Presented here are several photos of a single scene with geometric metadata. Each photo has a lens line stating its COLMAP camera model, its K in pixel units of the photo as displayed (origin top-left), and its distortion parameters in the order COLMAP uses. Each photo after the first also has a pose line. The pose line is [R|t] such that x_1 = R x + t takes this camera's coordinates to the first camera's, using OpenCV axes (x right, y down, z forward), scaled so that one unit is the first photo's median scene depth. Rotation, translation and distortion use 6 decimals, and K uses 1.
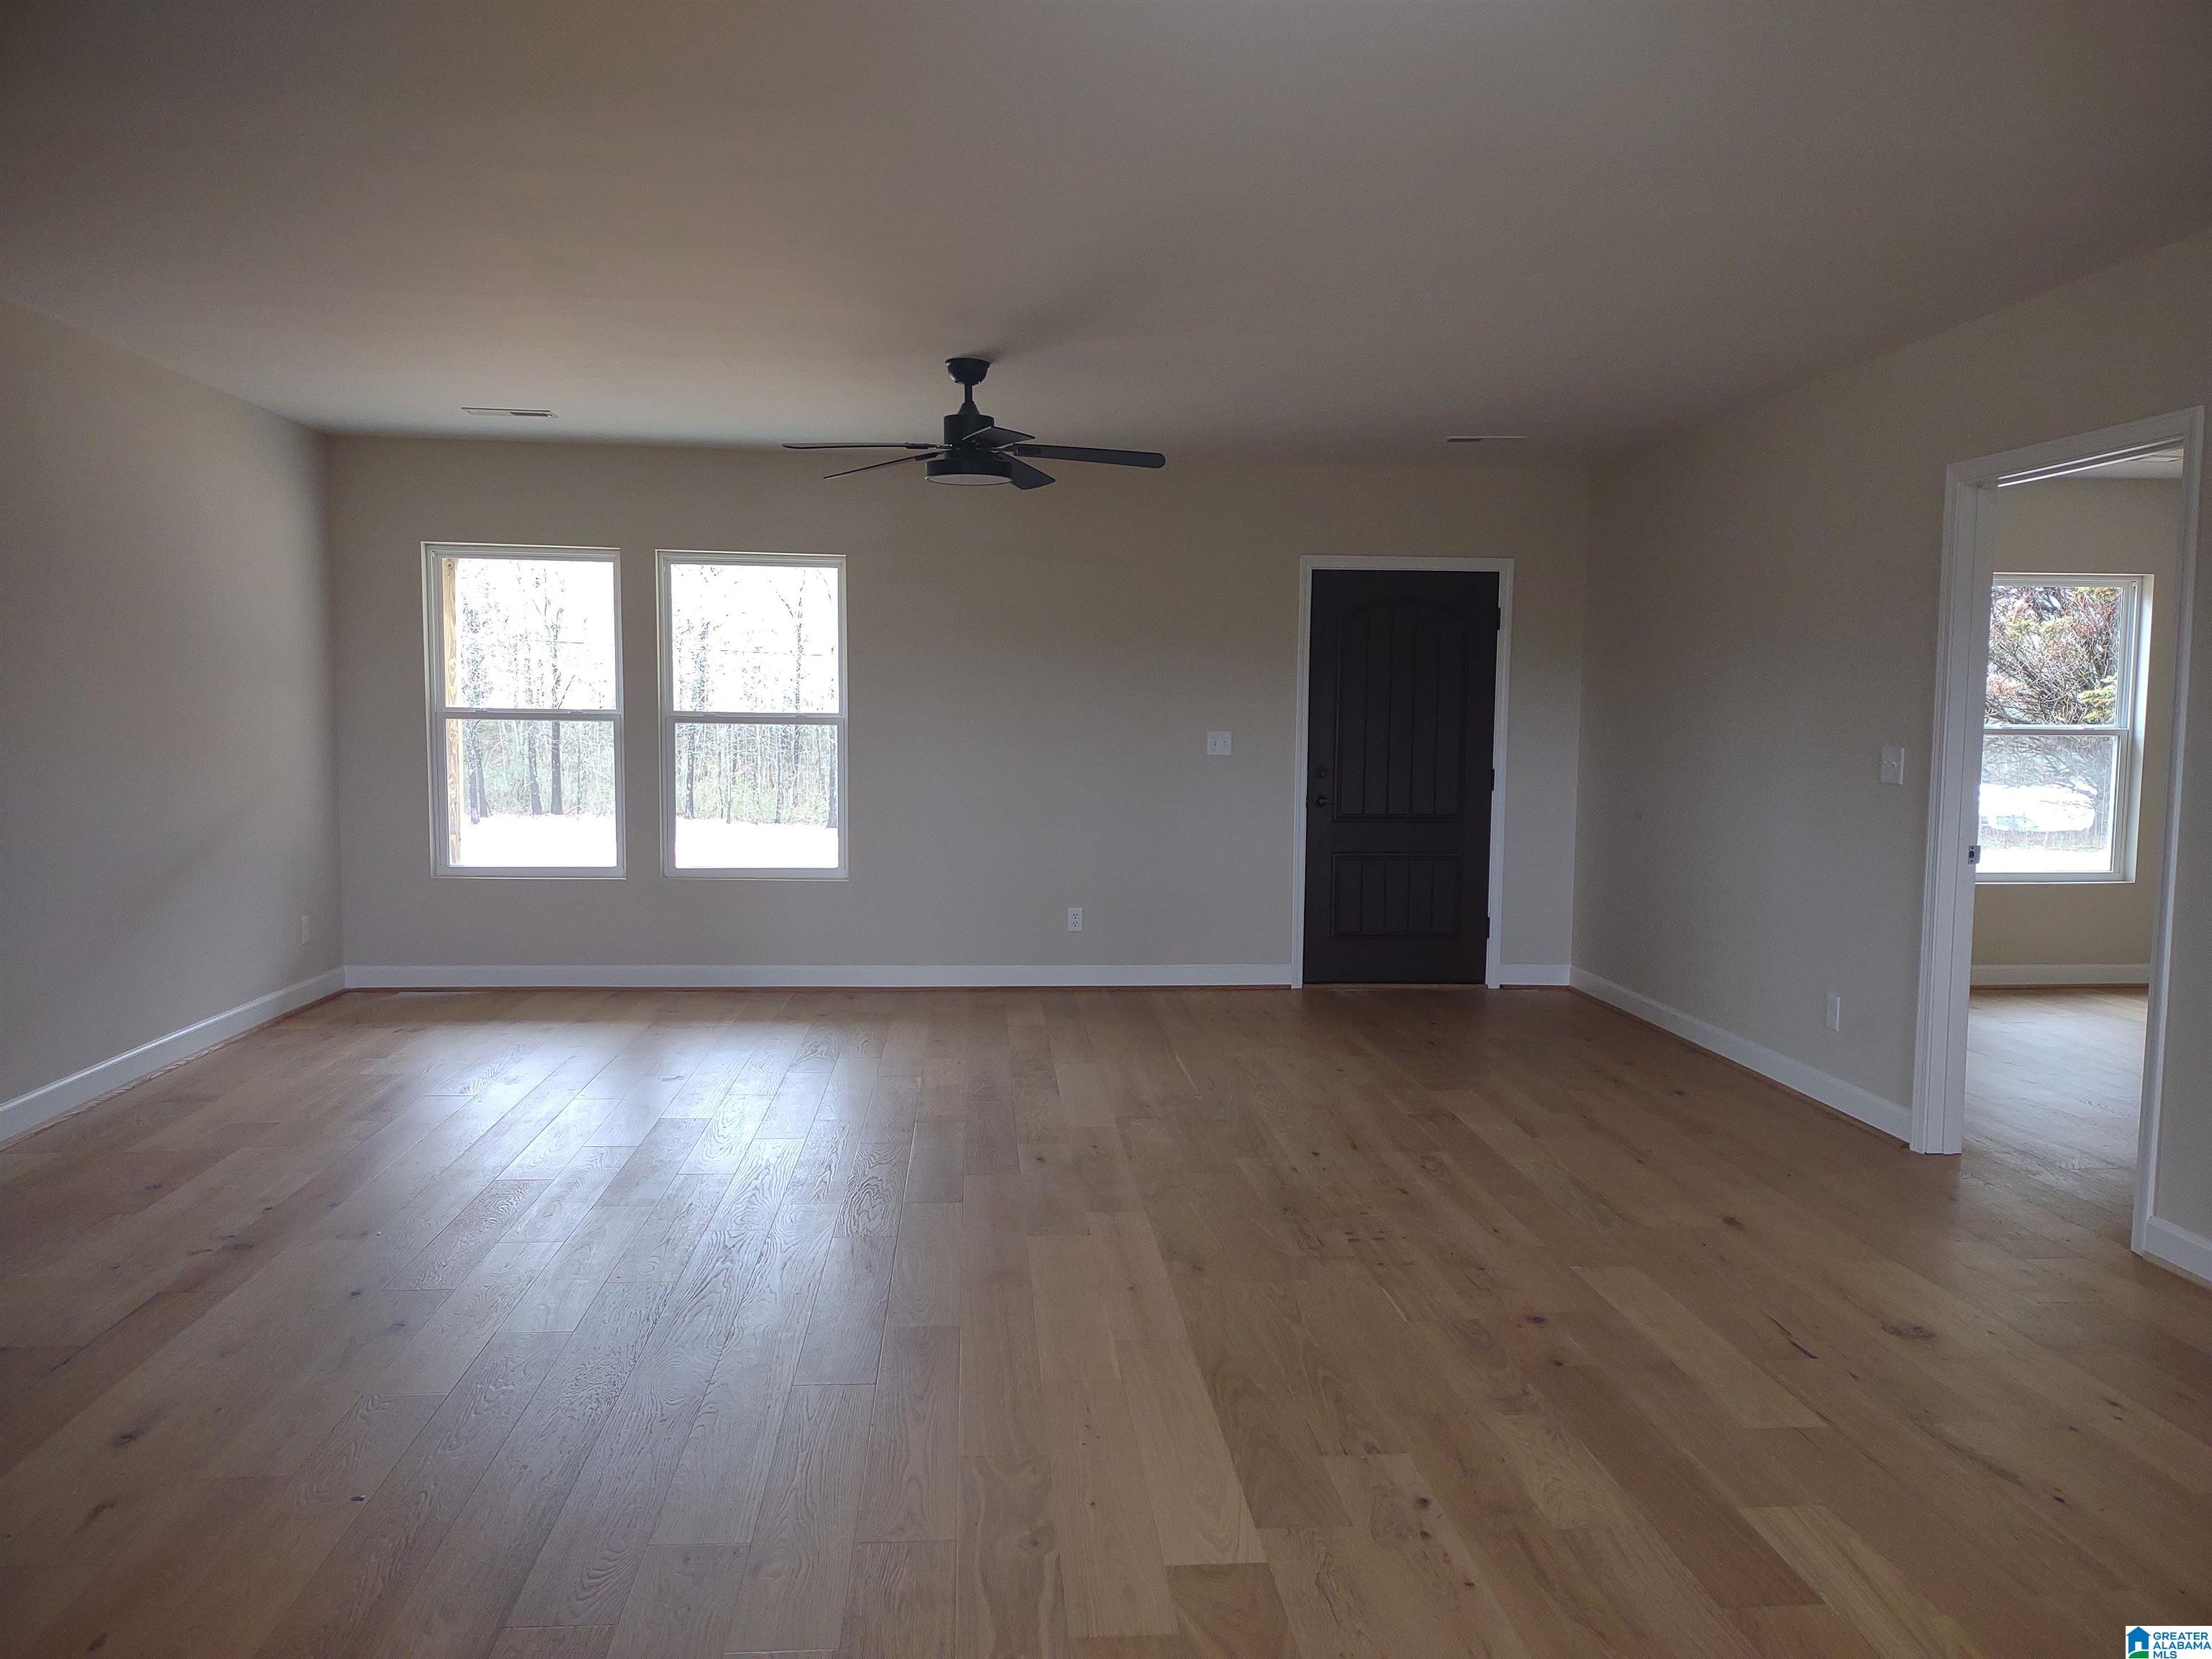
lens RADIAL K [[1635.4, 0, 1111.1], [0, 1635.4, 850.2], [0, 0, 1]] dist [0.058540, -0.014573]
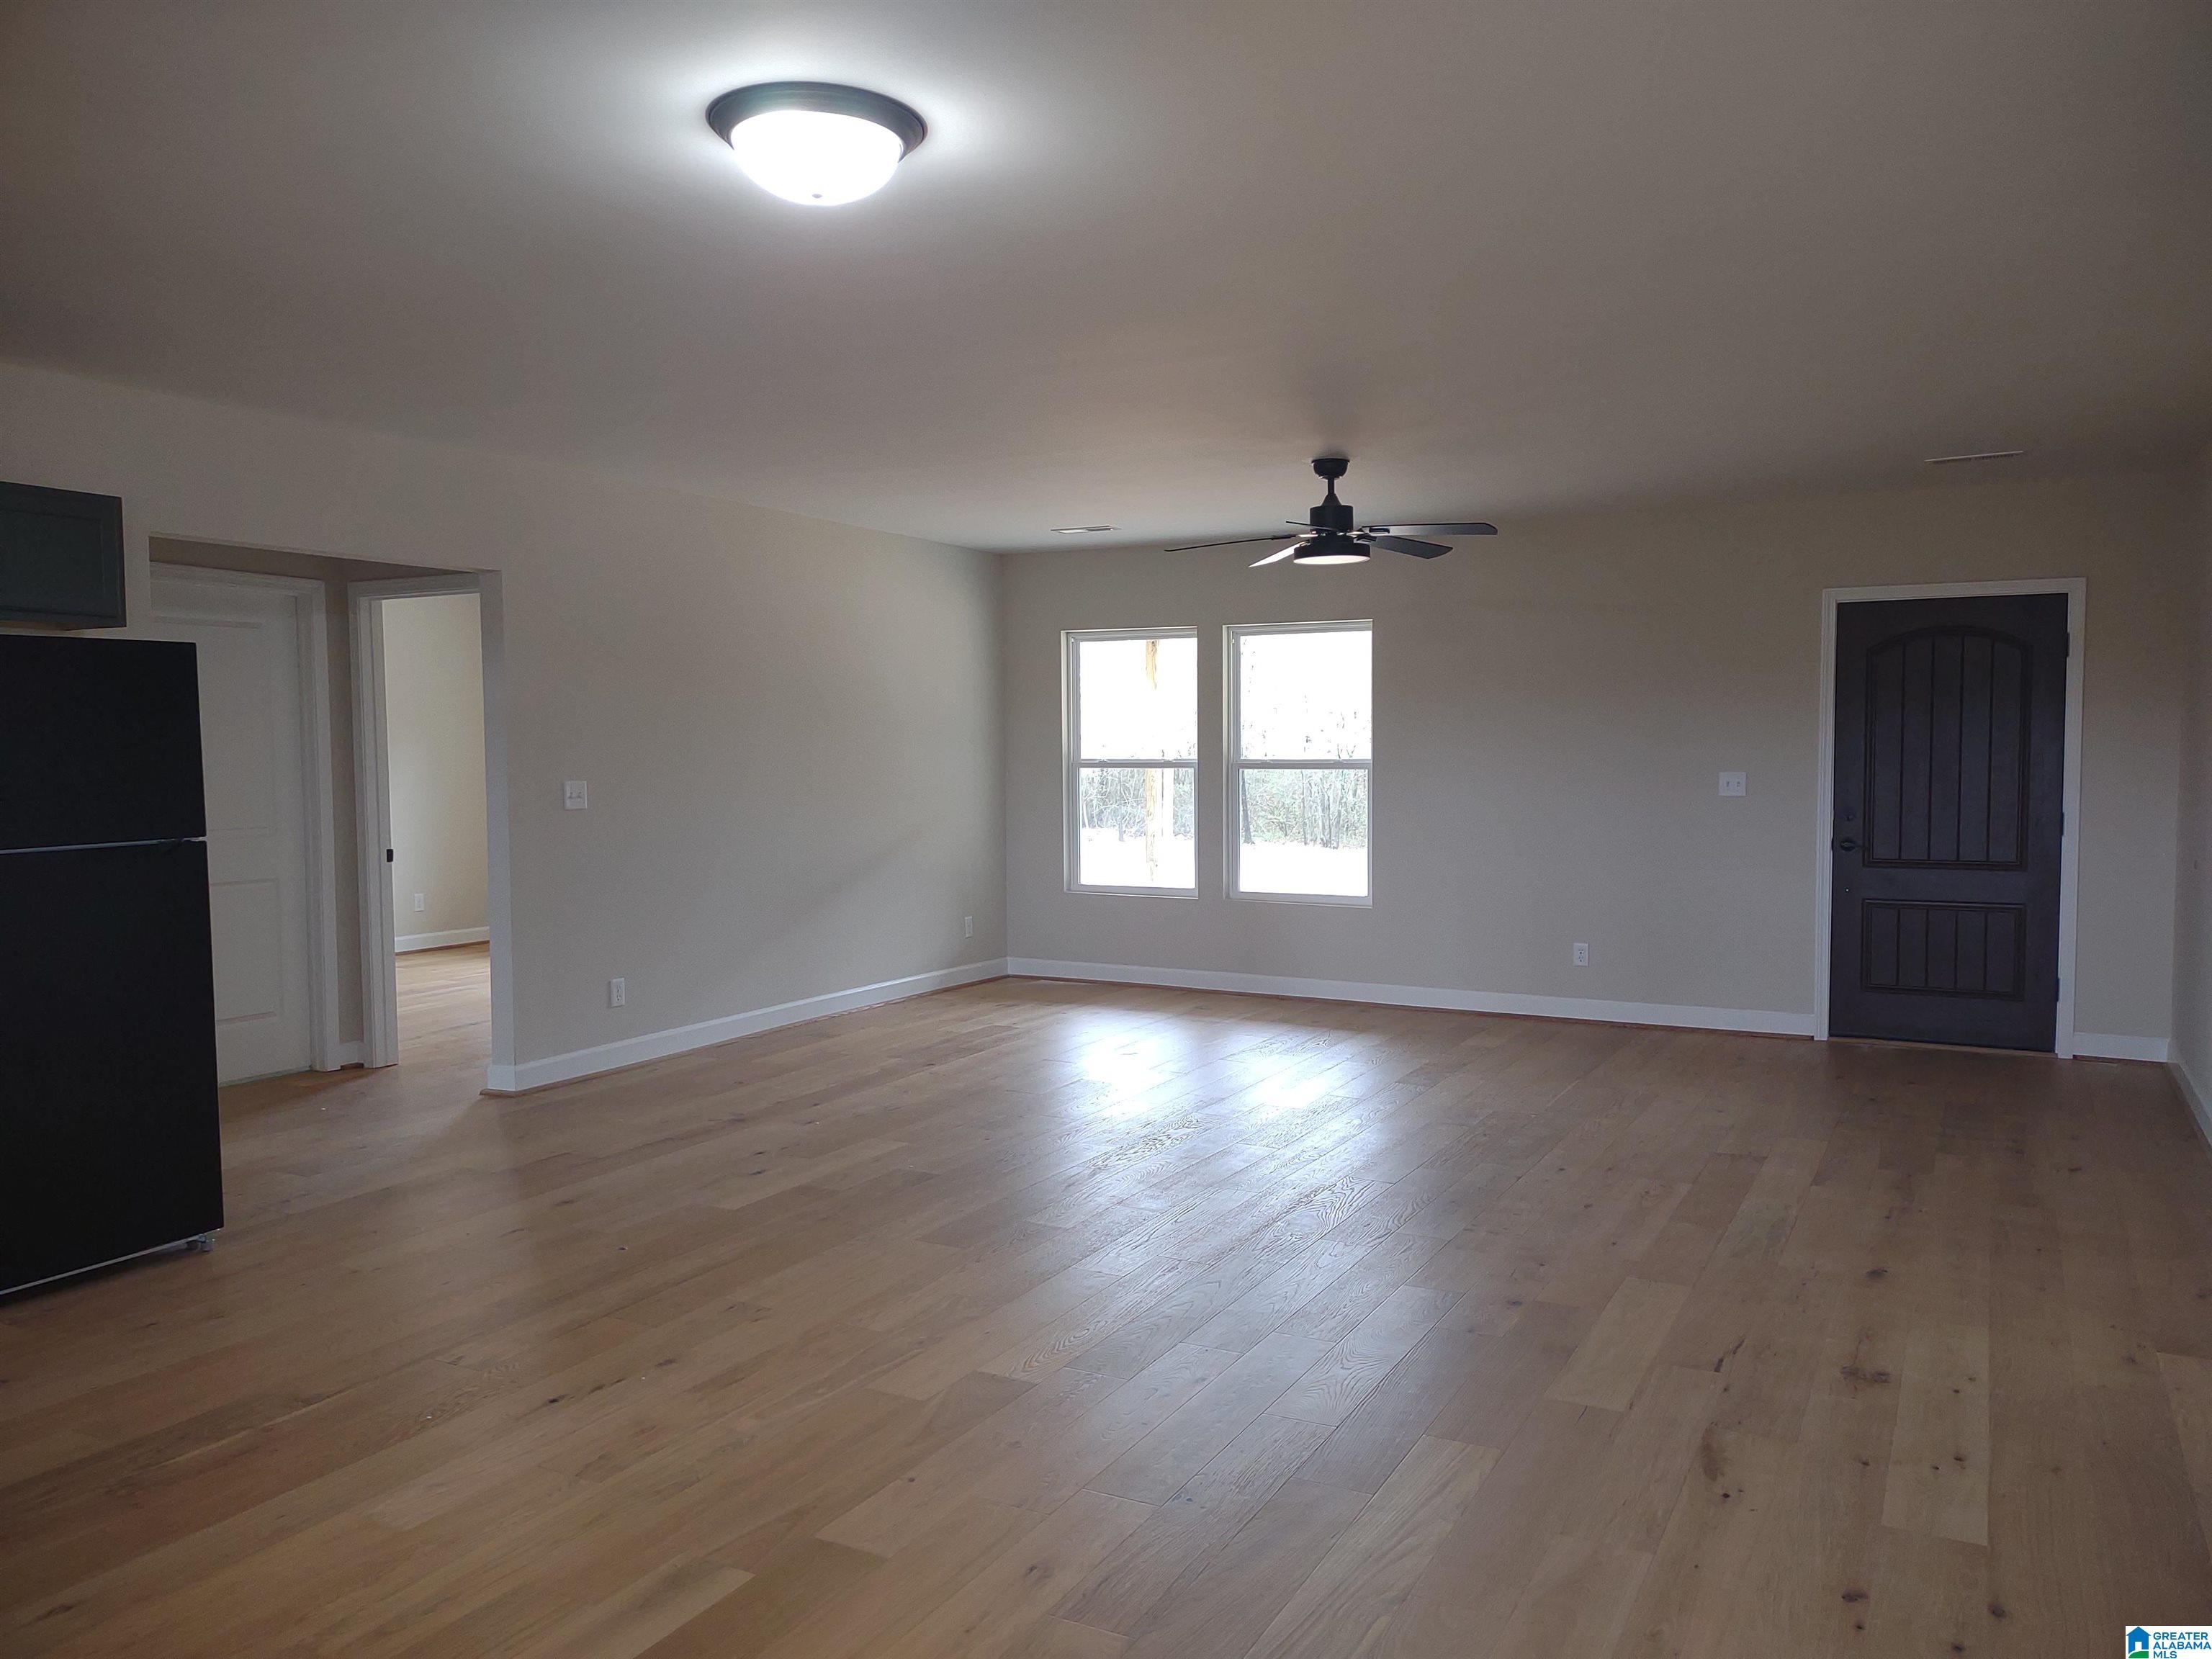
lens RADIAL K [[1635.4, 0, 1113.3], [0, 1635.4, 826.9], [0, 0, 1]] dist [0.058540, -0.014573]
pose [[0.838651, 0.011133, -0.544555, 0.303825], [-0.034043, 0.998908, -0.032008, 0.005443], [0.543604, 0.045382, 0.838114, -0.040808]]
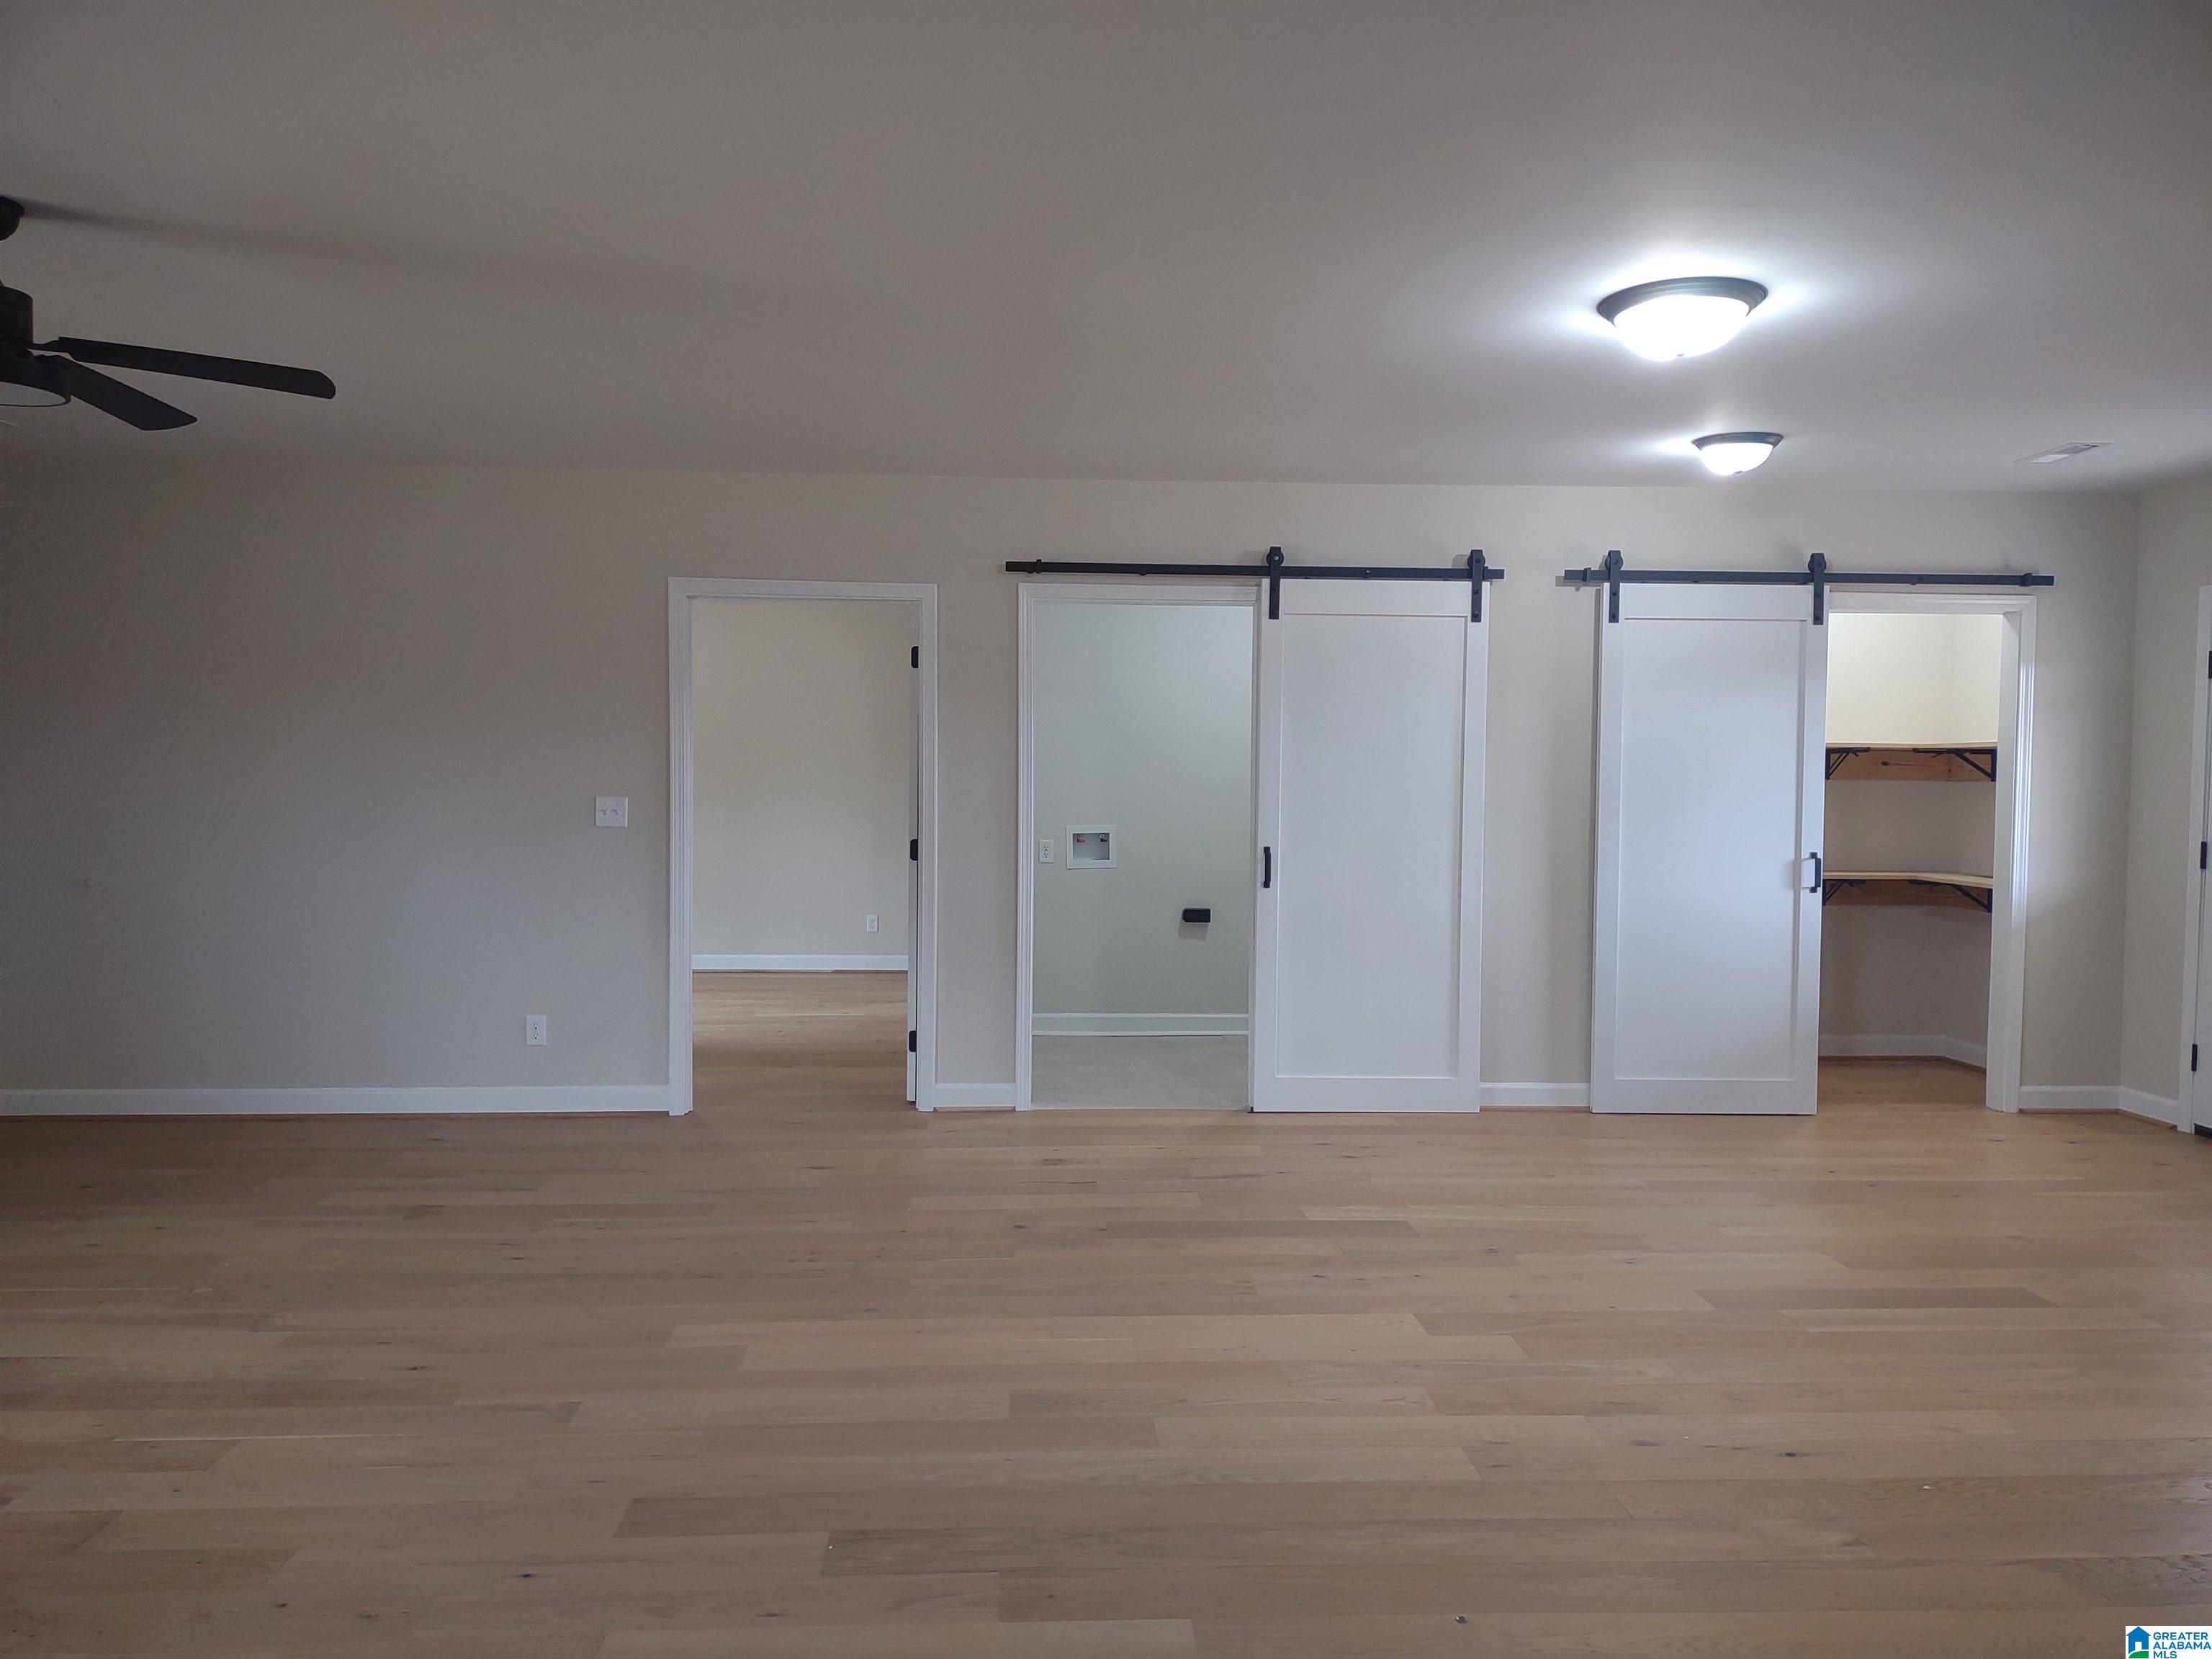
lens RADIAL K [[1635.4, 0, 1117.0], [0, 1635.4, 836.5], [0, 0, 1]] dist [0.058540, -0.014573]
pose [[0.025847, -0.046151, 0.998600, -0.501654], [0.080469, 0.995788, 0.043939, -0.037935], [-0.996422, 0.079220, 0.029451, 0.415314]]
